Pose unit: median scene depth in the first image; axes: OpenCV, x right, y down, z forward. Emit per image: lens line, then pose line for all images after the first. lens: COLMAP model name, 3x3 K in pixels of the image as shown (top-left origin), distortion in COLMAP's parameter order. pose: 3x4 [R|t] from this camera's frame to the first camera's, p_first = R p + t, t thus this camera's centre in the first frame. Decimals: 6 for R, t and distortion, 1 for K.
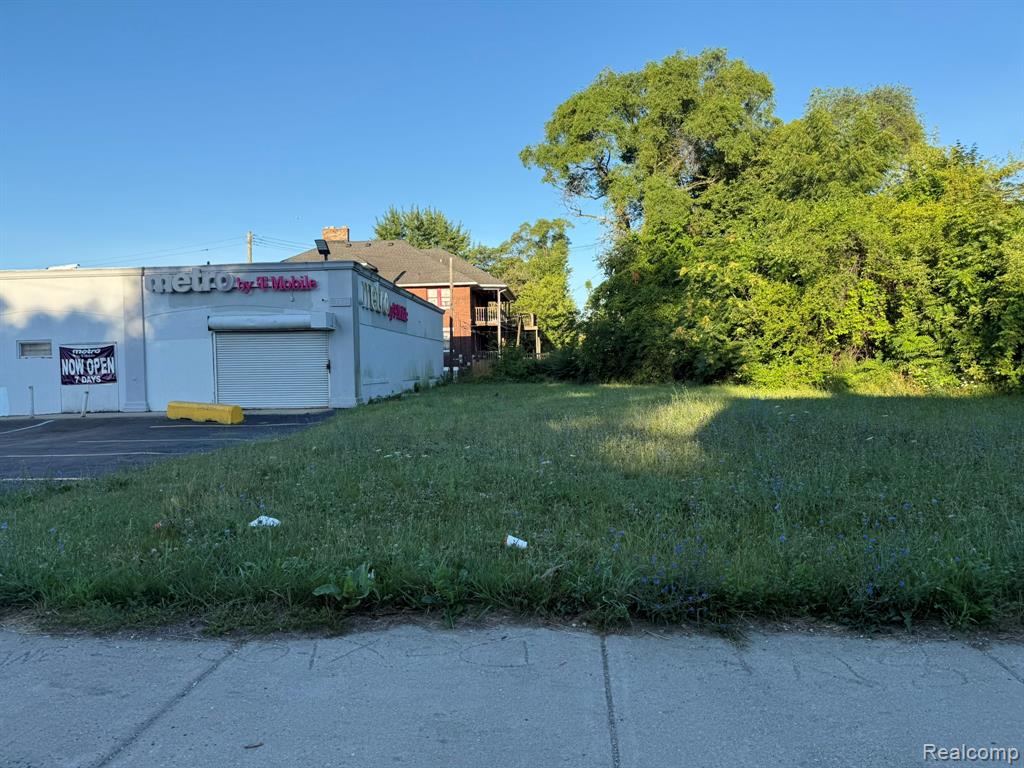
lens RADIAL K [[706.5, 0, 508.5], [0, 706.5, 400.9], [0, 0, 1]] dist [0.057201, -0.070391]
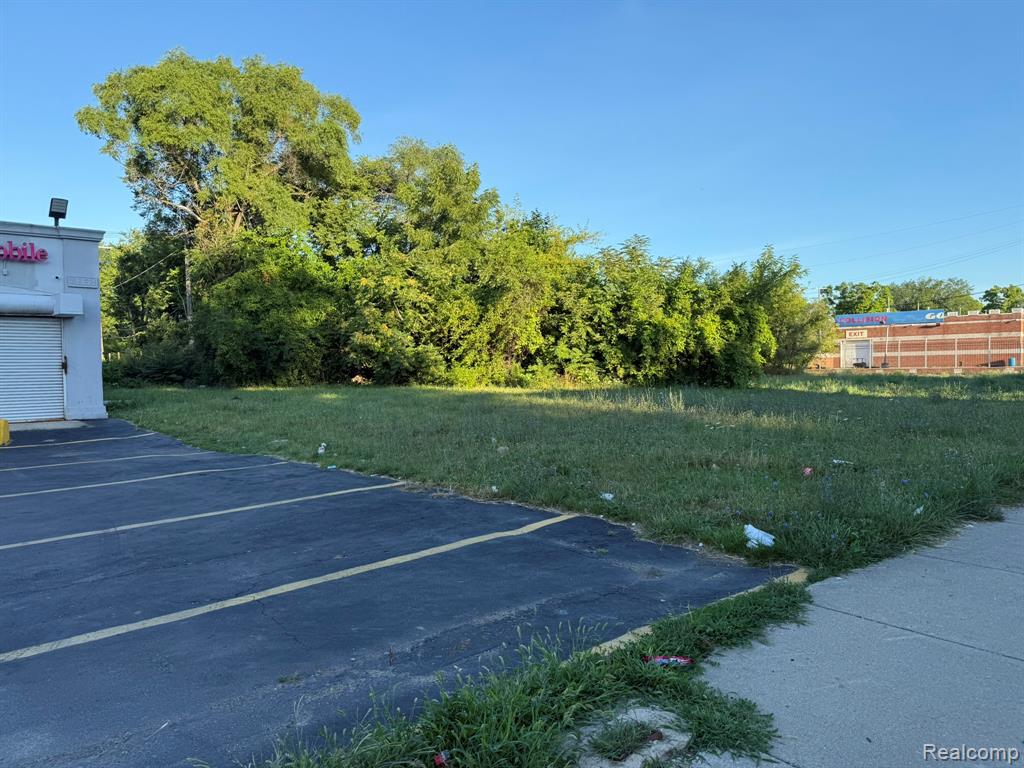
lens RADIAL K [[706.5, 0, 515.9], [0, 706.5, 392.2], [0, 0, 1]] dist [0.057201, -0.070391]
pose [[0.669784, -0.019502, 0.742300, -0.485382], [0.034873, 0.999378, -0.005210, 0.001031], [-0.741737, 0.029376, 0.670048, 0.125264]]
